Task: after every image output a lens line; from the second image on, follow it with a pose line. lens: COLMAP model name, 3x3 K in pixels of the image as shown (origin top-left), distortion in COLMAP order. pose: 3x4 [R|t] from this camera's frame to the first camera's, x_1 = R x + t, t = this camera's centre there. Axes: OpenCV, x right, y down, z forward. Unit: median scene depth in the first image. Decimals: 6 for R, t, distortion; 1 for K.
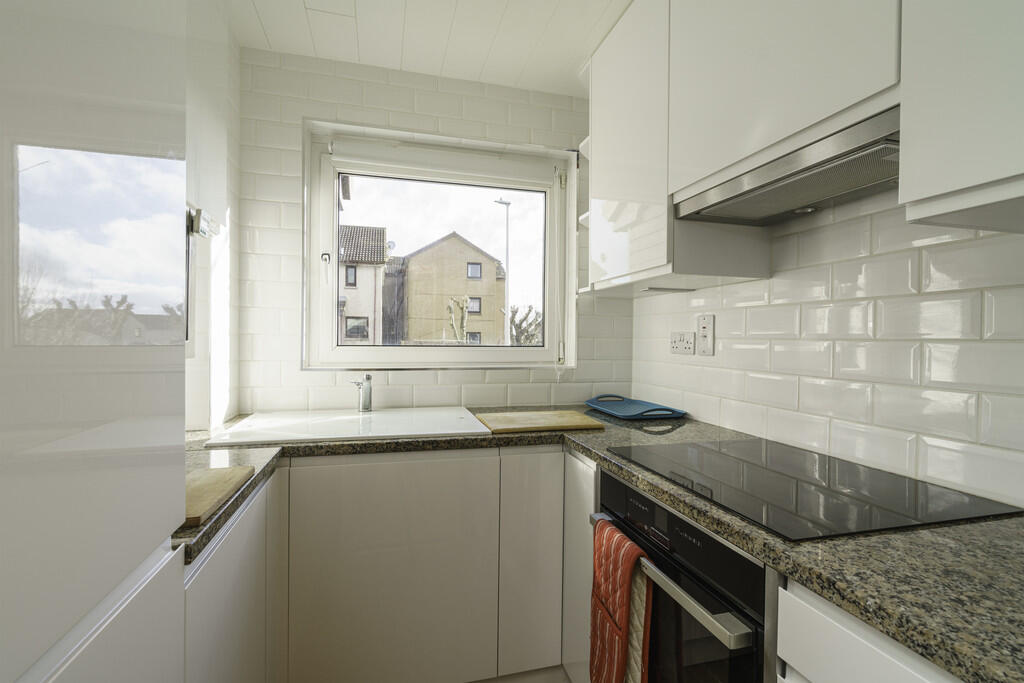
lens RADIAL K [[462.5, 0, 512.0], [0, 462.5, 341.5], [0, 0, 1]] dist [-0.012149, 0.000439]
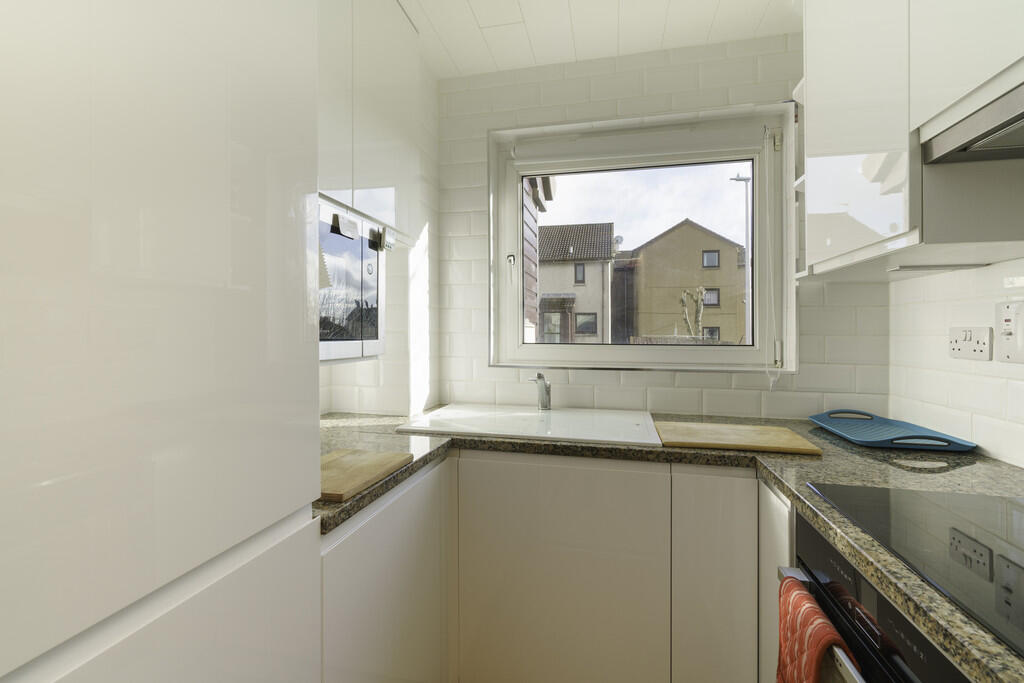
lens RADIAL K [[470.2, 0, 509.2], [0, 470.2, 332.6], [0, 0, 1]] dist [-0.001350, 0.001047]
pose [[0.879266, -0.004295, -0.476312, 0.106613], [-0.000264, 0.999955, -0.009504, -0.005818], [0.476332, 0.008482, 0.879225, 0.067254]]
